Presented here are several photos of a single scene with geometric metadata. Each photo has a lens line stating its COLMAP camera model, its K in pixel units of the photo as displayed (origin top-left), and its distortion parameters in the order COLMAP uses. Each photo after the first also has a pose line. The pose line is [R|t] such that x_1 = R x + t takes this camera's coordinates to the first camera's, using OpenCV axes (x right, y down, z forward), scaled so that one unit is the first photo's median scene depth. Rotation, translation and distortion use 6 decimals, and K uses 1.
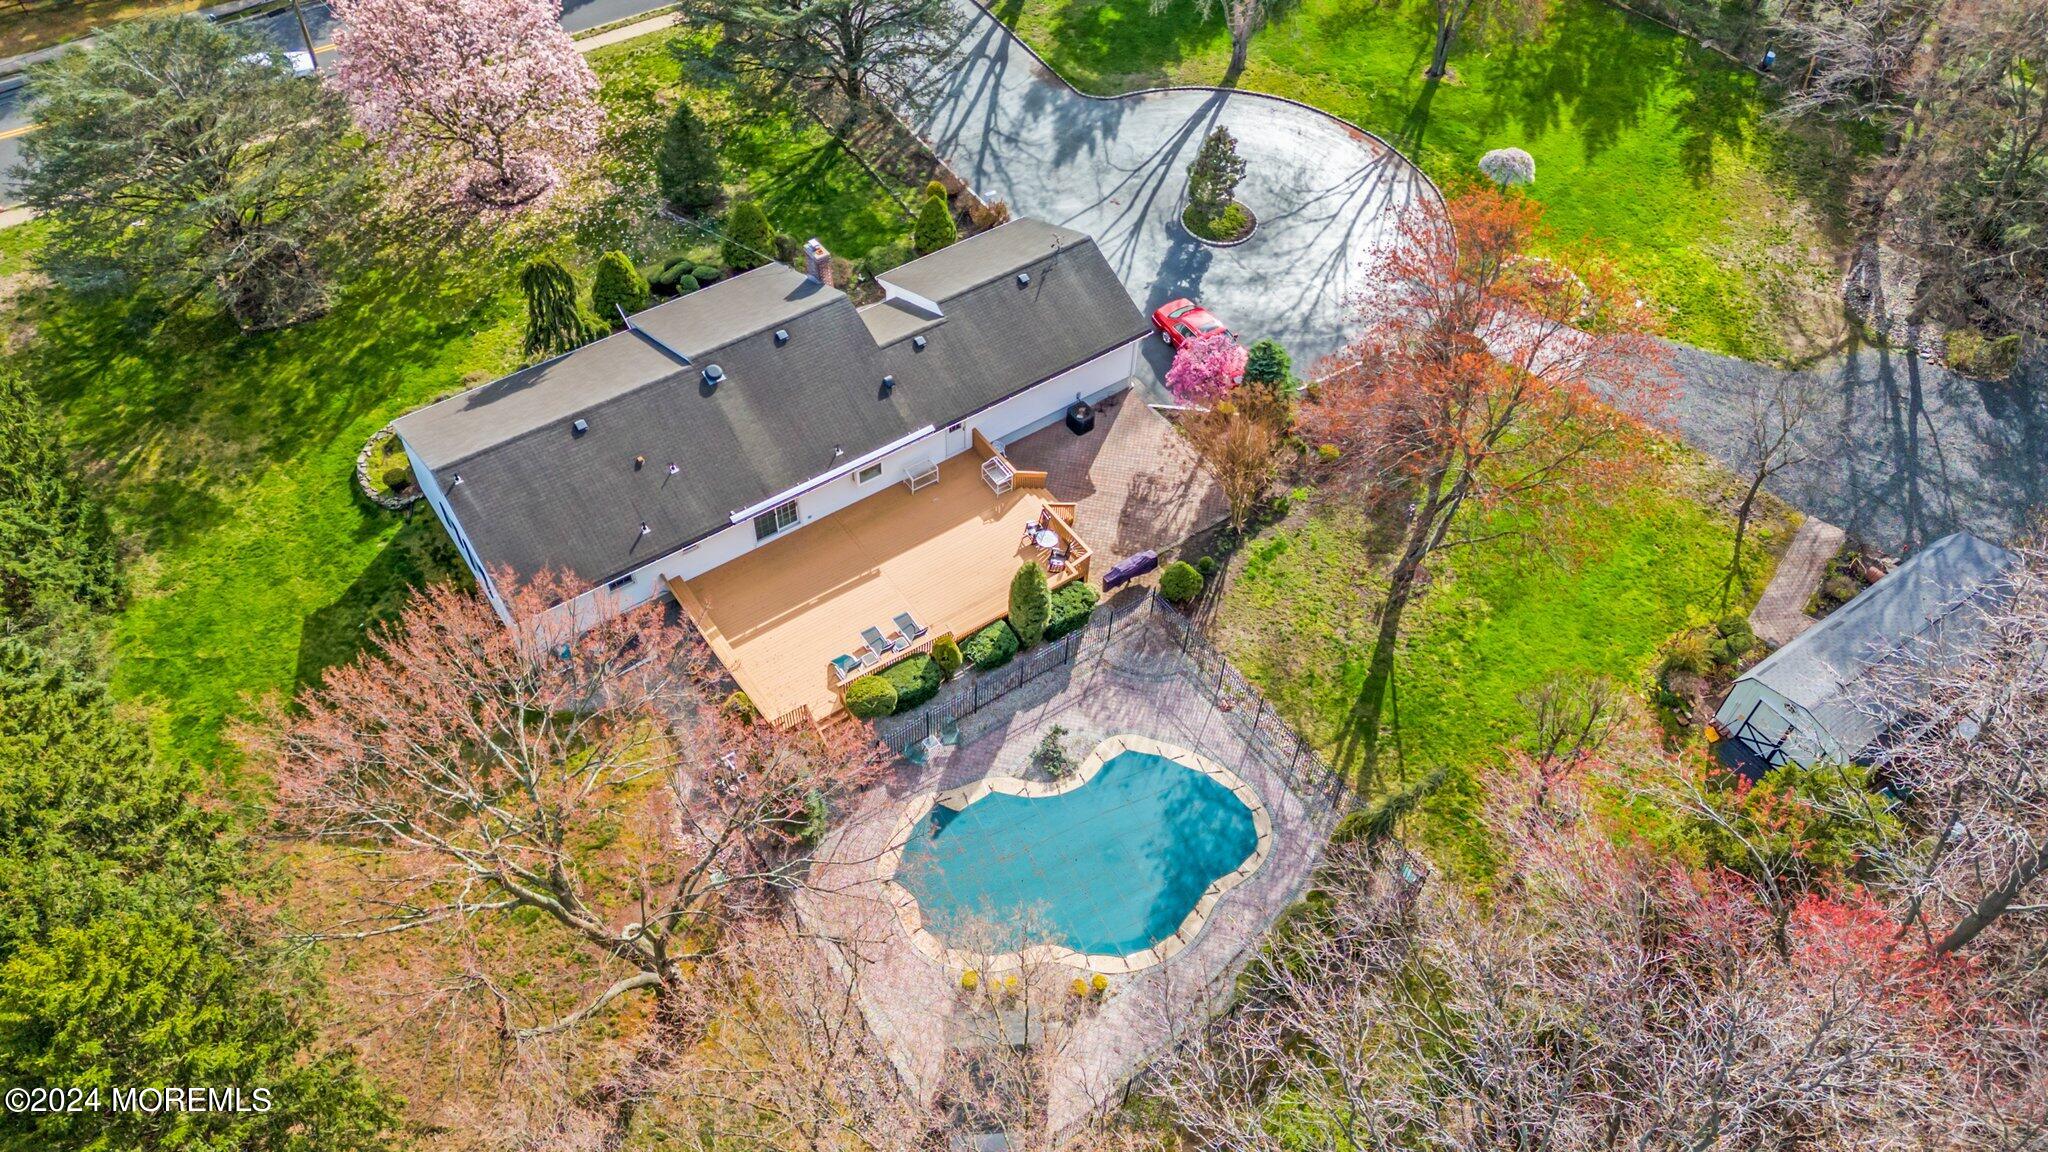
lens RADIAL K [[1501.7, 0, 1016.6], [0, 1501.7, 567.7], [0, 0, 1]] dist [0.058782, -0.048910]
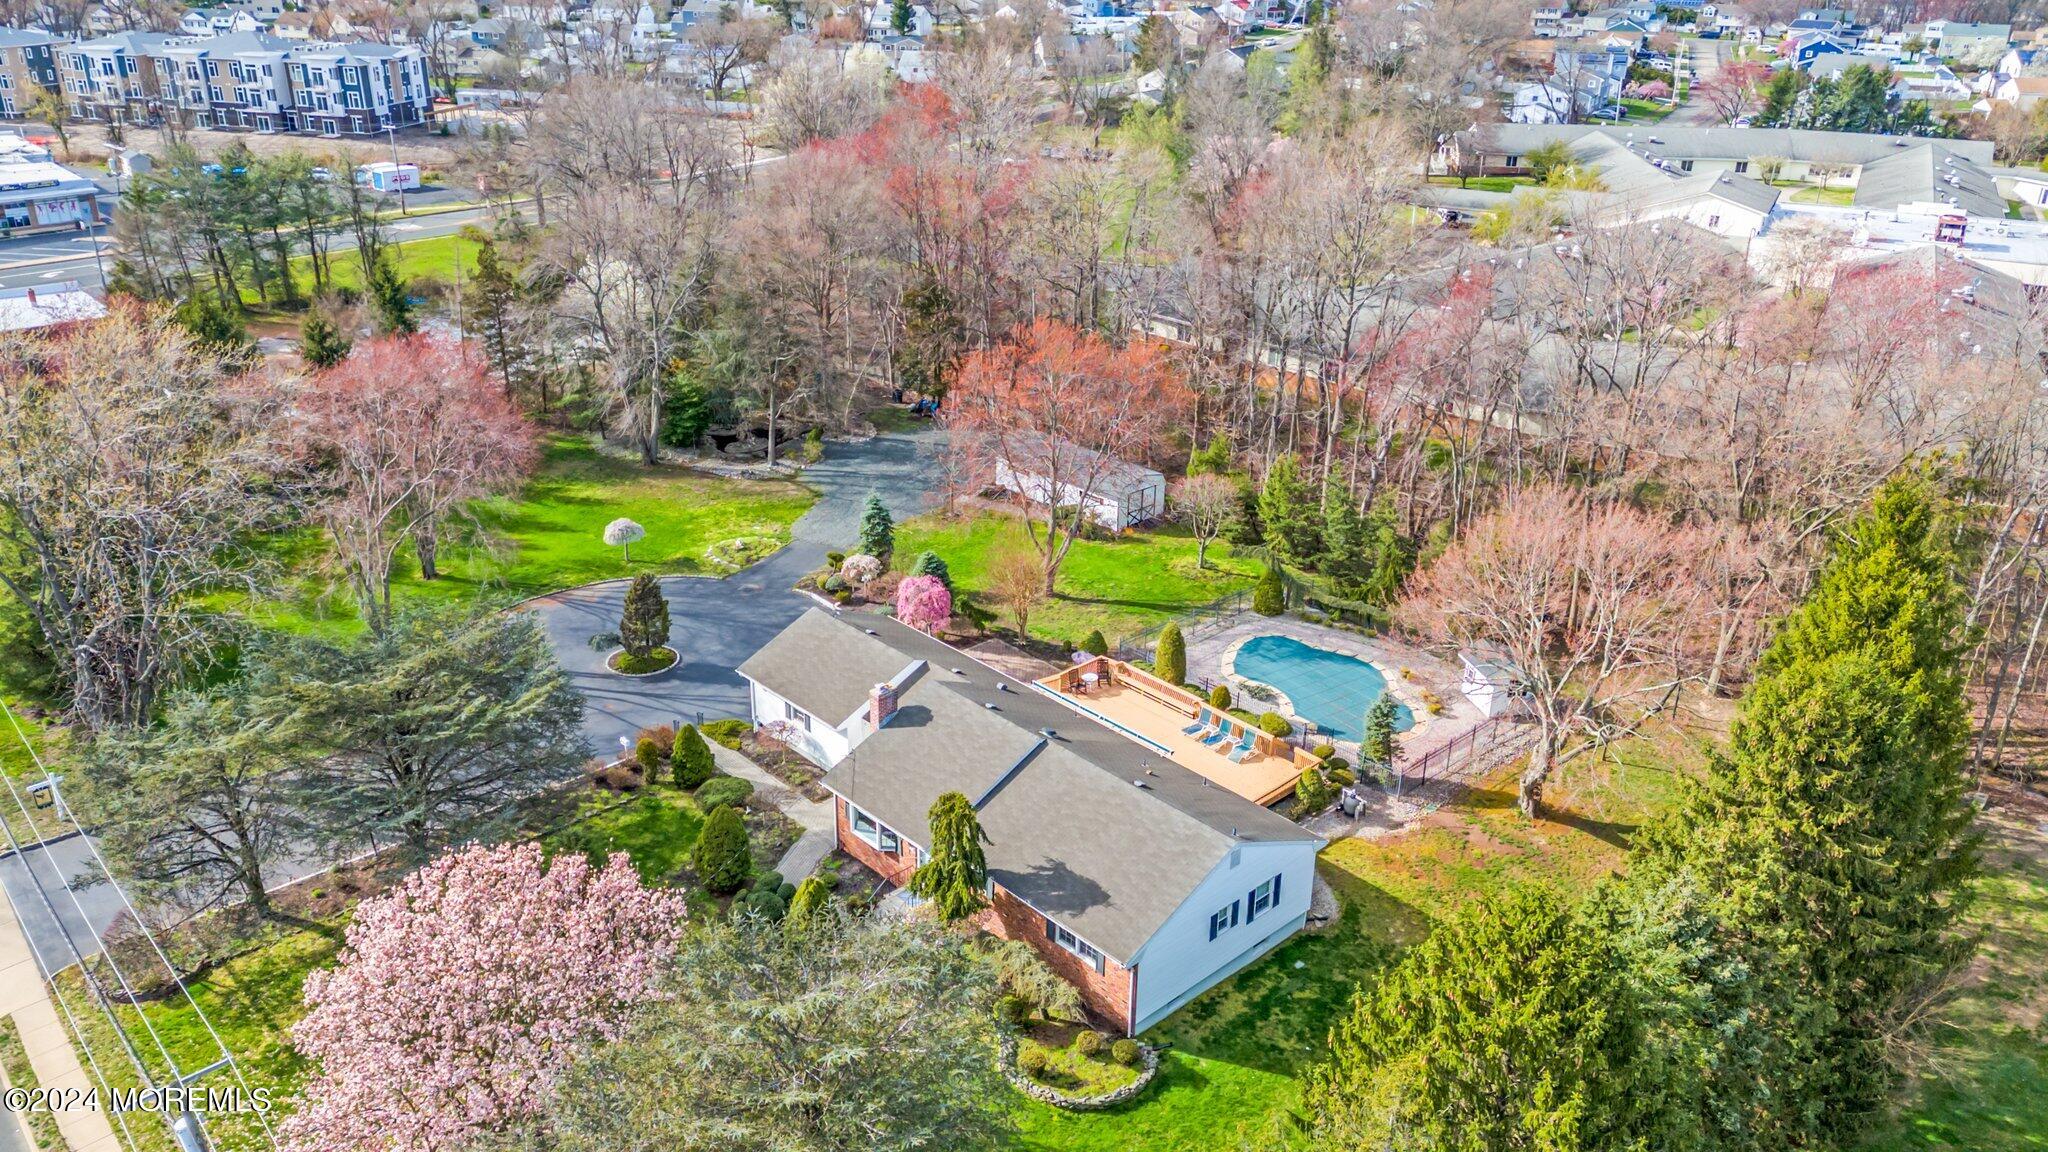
lens RADIAL K [[1501.7, 0, 1016.6], [0, 1501.7, 567.7], [0, 0, 1]] dist [0.058782, -0.048910]
pose [[-0.143677, -0.413963, 0.898884, -0.981339], [0.733865, 0.564805, 0.377409, -0.543808], [-0.663927, 0.713884, 0.222643, 0.593973]]
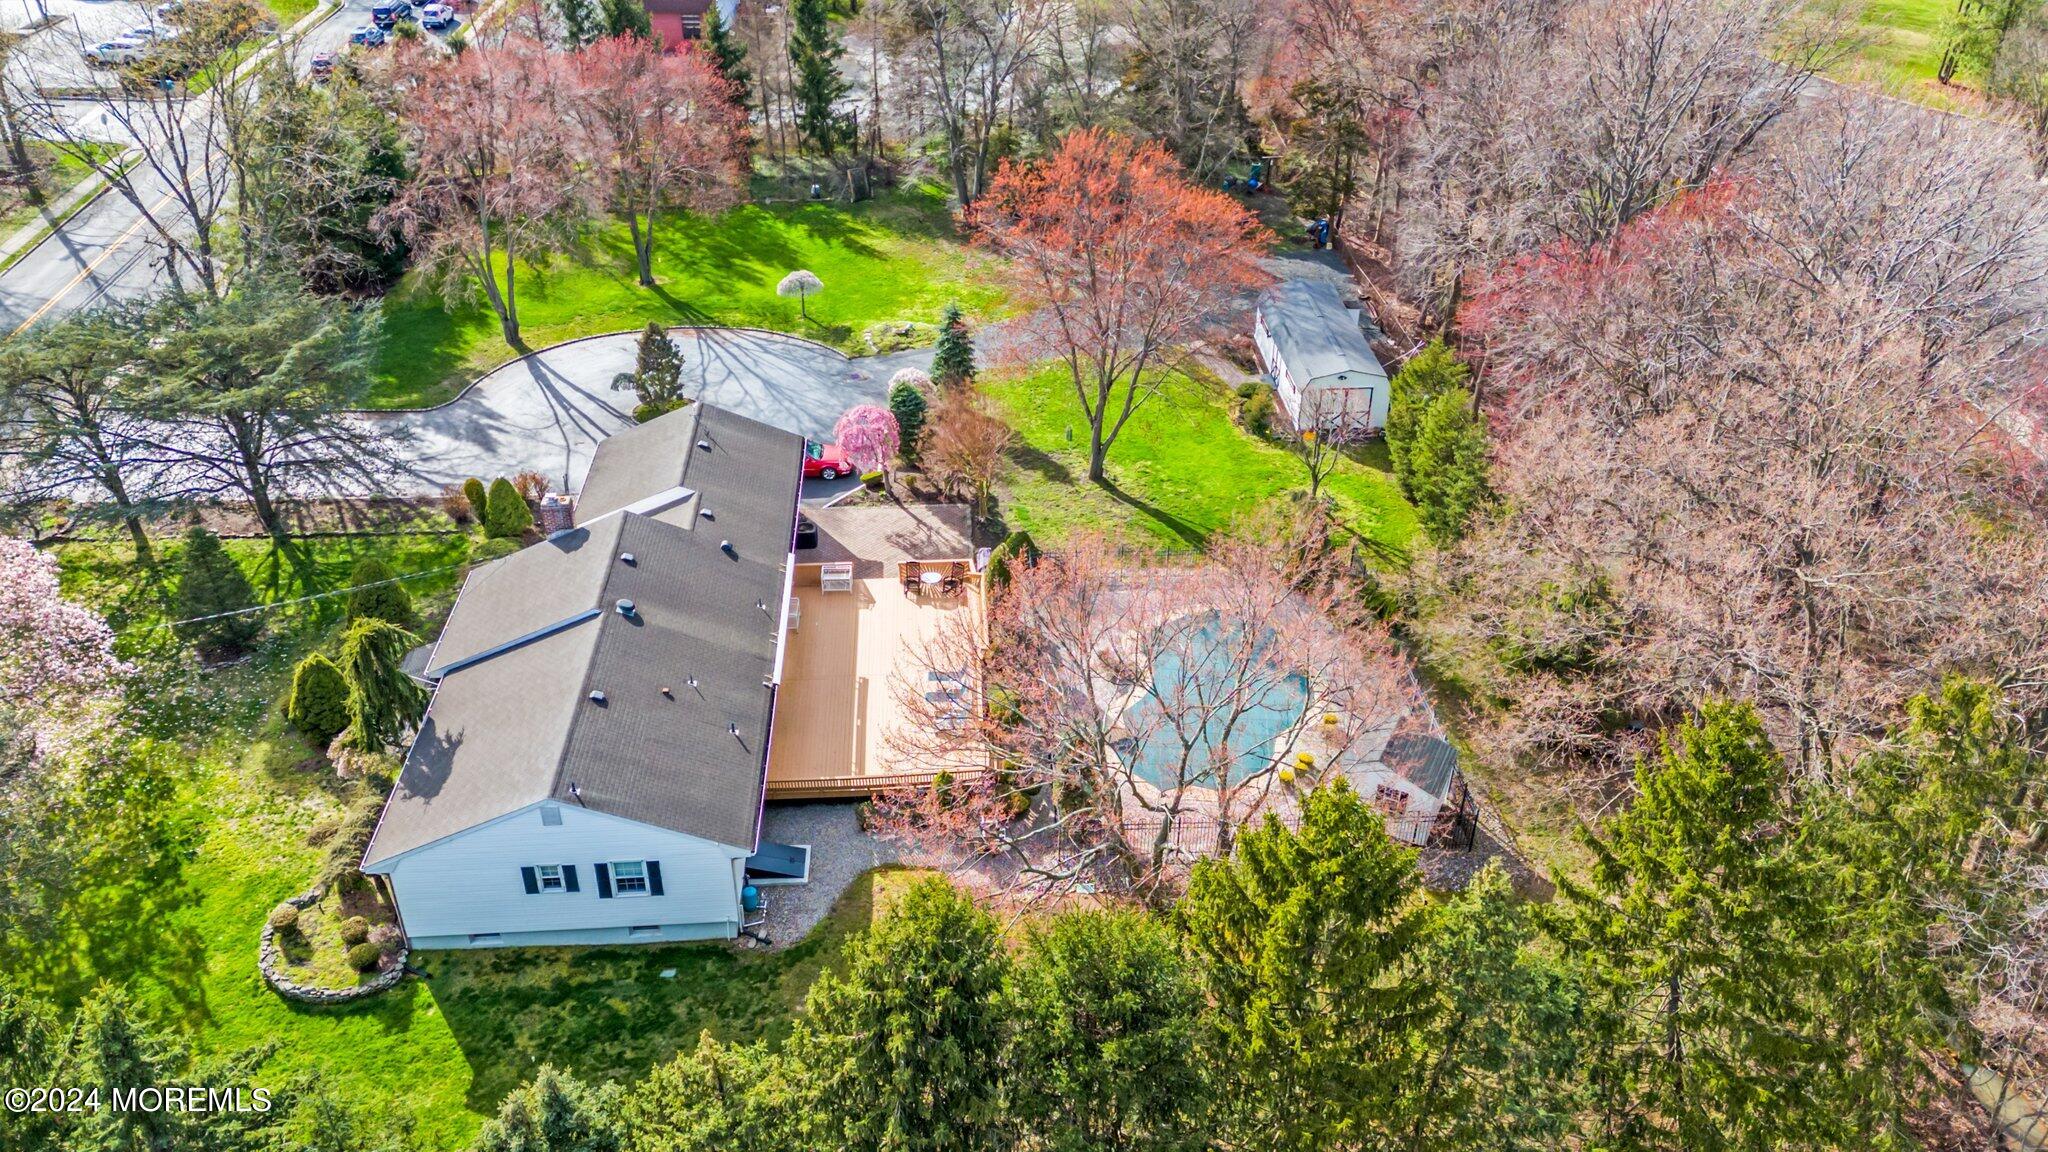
lens RADIAL K [[1524.4, 0, 1071.3], [0, 1524.4, 576.7], [0, 0, 1]] dist [0.003249, -0.055328]
pose [[0.500220, -0.480422, 0.720399, -0.638349], [0.654537, 0.754463, 0.048651, -0.005929], [-0.566887, 0.447191, 0.691852, 0.153175]]
